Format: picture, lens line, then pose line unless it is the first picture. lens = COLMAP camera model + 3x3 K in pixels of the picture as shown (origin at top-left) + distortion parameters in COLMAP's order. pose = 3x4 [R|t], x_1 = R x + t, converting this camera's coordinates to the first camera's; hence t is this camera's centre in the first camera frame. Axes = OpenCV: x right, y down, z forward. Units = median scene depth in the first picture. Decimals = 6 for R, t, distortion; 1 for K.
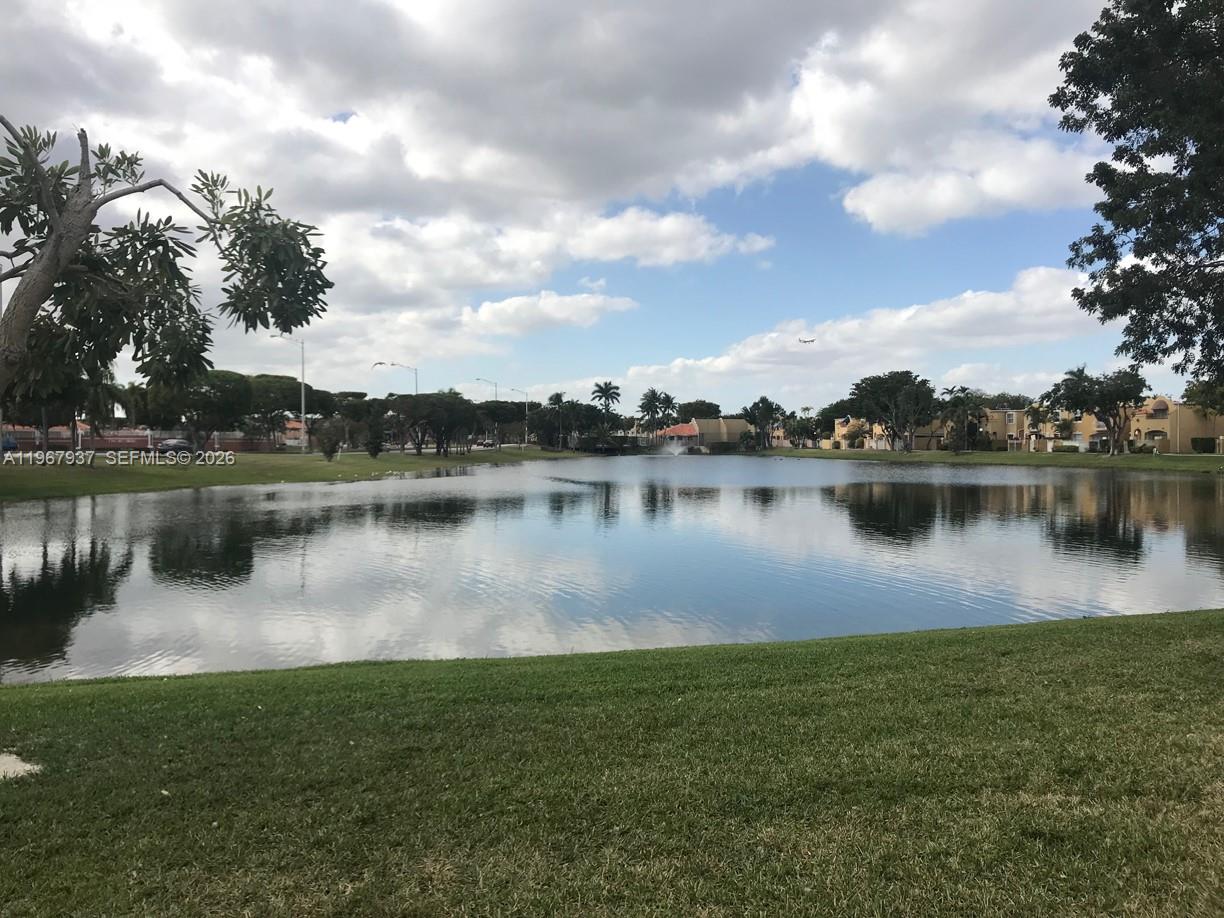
lens RADIAL K [[1022.6, 0, 613.5], [0, 1022.6, 458.8], [0, 0, 1]] dist [0.033964, -0.045334]
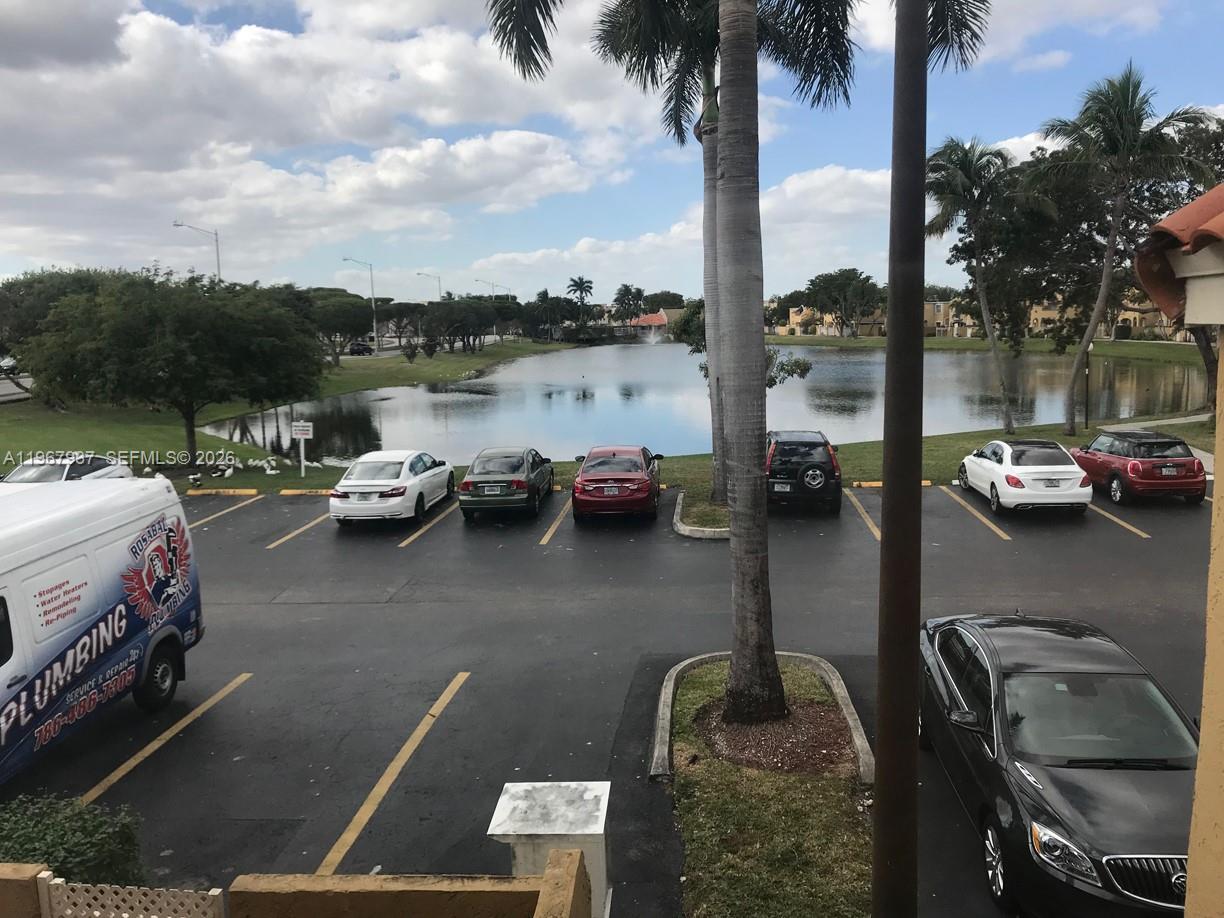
lens RADIAL K [[1022.6, 0, 612.0], [0, 1022.6, 459.3], [0, 0, 1]] dist [0.033964, -0.045334]
pose [[0.997786, -0.033705, 0.057342, -0.058384], [0.026724, 0.992604, 0.118419, -0.013064], [-0.060909, -0.116624, 0.991307, -0.157218]]
